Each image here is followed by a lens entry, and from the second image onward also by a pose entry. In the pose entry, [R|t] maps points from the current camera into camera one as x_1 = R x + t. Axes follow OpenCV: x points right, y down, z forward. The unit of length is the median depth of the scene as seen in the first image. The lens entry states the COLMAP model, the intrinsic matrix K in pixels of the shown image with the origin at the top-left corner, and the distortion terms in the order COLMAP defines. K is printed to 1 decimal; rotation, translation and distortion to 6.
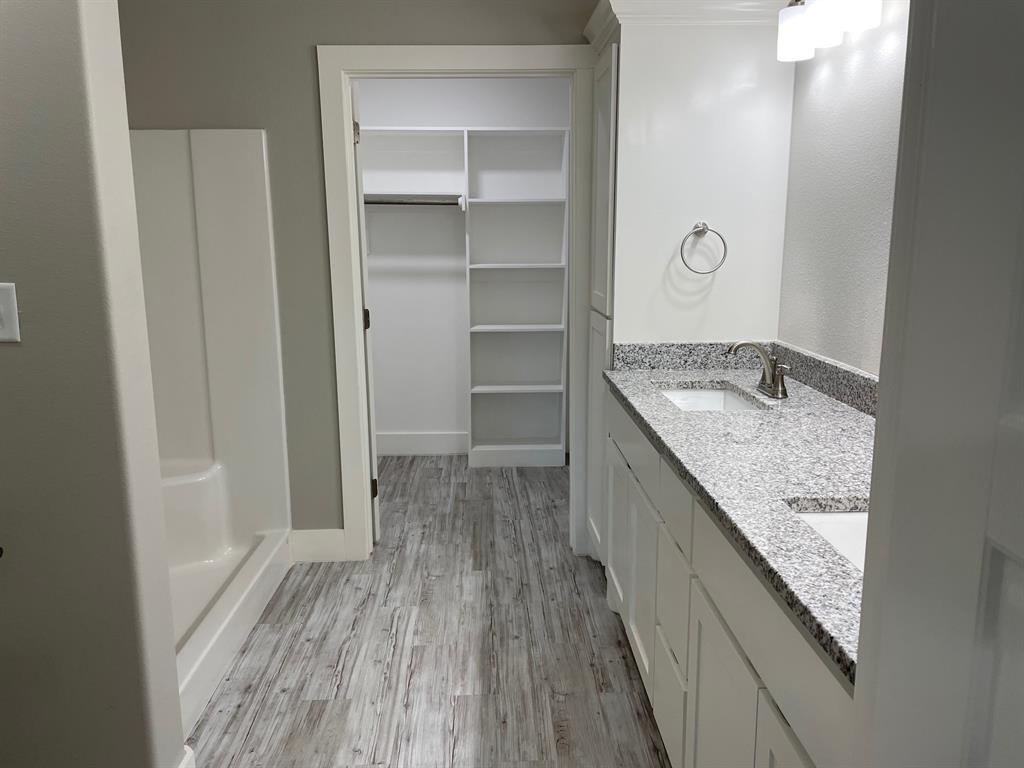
lens RADIAL K [[767.9, 0, 511.6], [0, 767.9, 415.3], [0, 0, 1]] dist [0.002978, -0.001133]
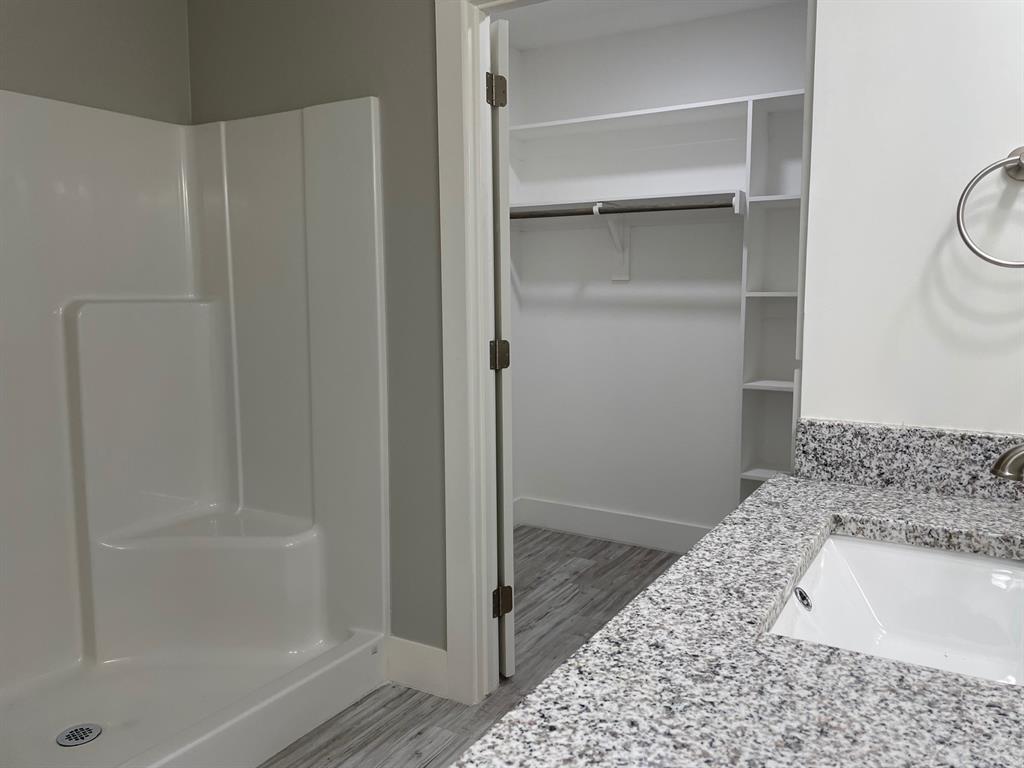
lens RADIAL K [[775.8, 0, 512.0], [0, 775.8, 384.0], [0, 0, 1]] dist [0.055875, -0.080713]
pose [[0.839928, 0.066129, -0.538654, 0.204062], [-0.126383, 0.989093, -0.075642, -0.047438], [0.527777, 0.131610, 0.839125, 0.423072]]
